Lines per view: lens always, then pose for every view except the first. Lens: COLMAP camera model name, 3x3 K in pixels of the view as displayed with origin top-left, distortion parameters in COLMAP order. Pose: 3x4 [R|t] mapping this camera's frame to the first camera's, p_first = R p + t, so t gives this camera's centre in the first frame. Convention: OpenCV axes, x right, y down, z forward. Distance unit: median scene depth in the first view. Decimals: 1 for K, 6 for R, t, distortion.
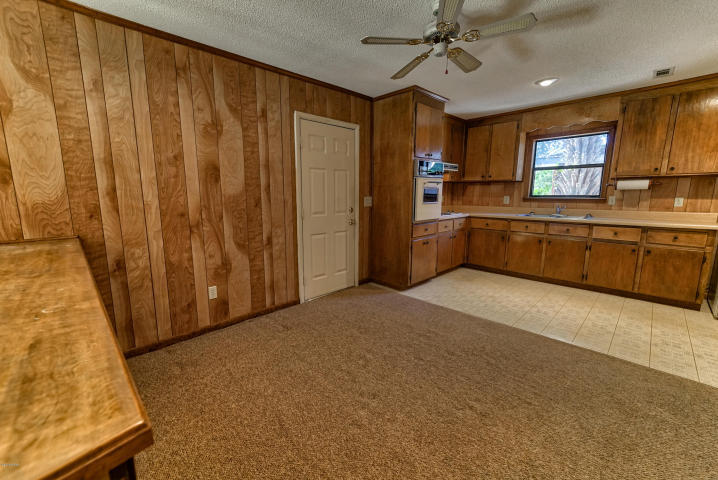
lens RADIAL K [[292.1, 0, 346.2], [0, 292.1, 241.1], [0, 0, 1]] dist [-0.002210, 0.000692]
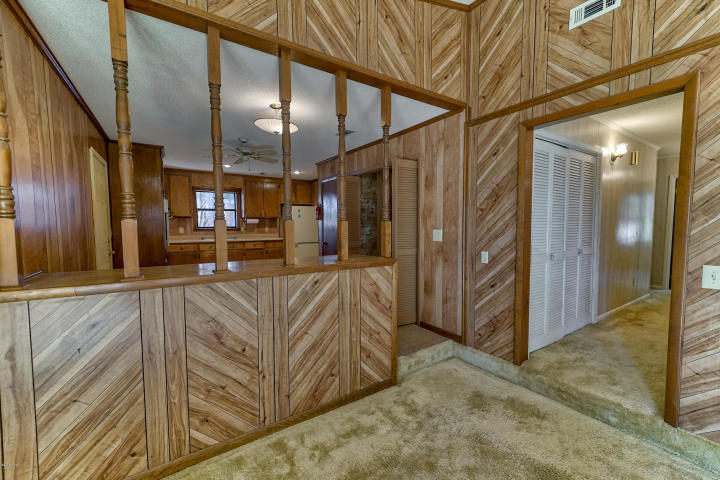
lens RADIAL K [[293.0, 0, 361.4], [0, 293.0, 245.2], [0, 0, 1]] dist [-0.002210, 0.000692]
pose [[0.172099, -0.061786, 0.983140, -0.812633], [0.163594, 0.985965, 0.033327, 0.024572], [-0.971401, 0.155100, 0.179791, -0.067077]]
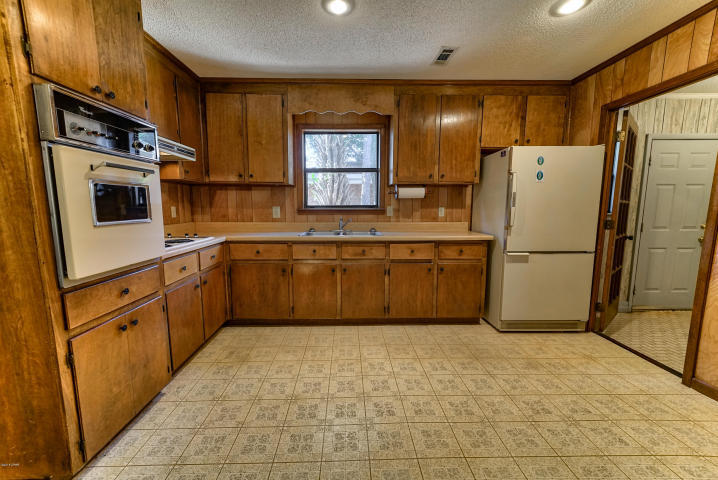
lens RADIAL K [[292.1, 0, 355.5], [0, 292.1, 242.5], [0, 0, 1]] dist [-0.002210, 0.000692]
pose [[0.669355, -0.090217, 0.737445, 0.192976], [0.118319, 0.992876, 0.014072, -0.070269], [-0.733461, 0.077835, 0.675260, 0.492316]]
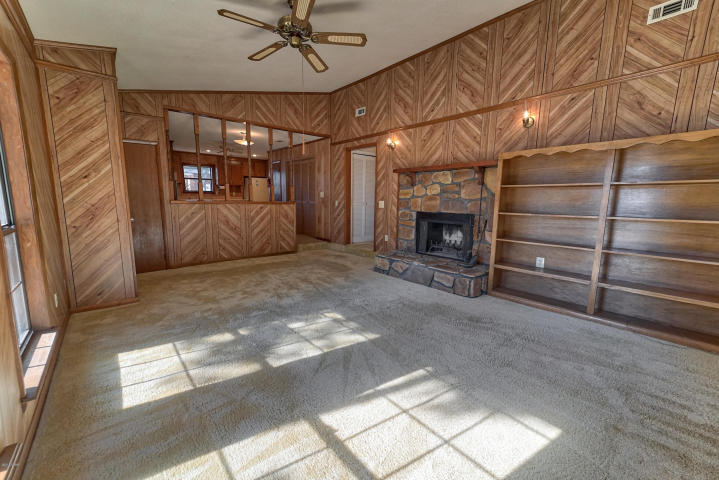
lens RADIAL K [[292.6, 0, 356.2], [0, 292.6, 242.5], [0, 0, 1]] dist [-0.002210, 0.000692]
pose [[0.066741, -0.140485, 0.987831, -1.733212], [0.144465, 0.980966, 0.129749, 0.144979], [-0.987257, 0.134048, 0.085766, -0.446394]]
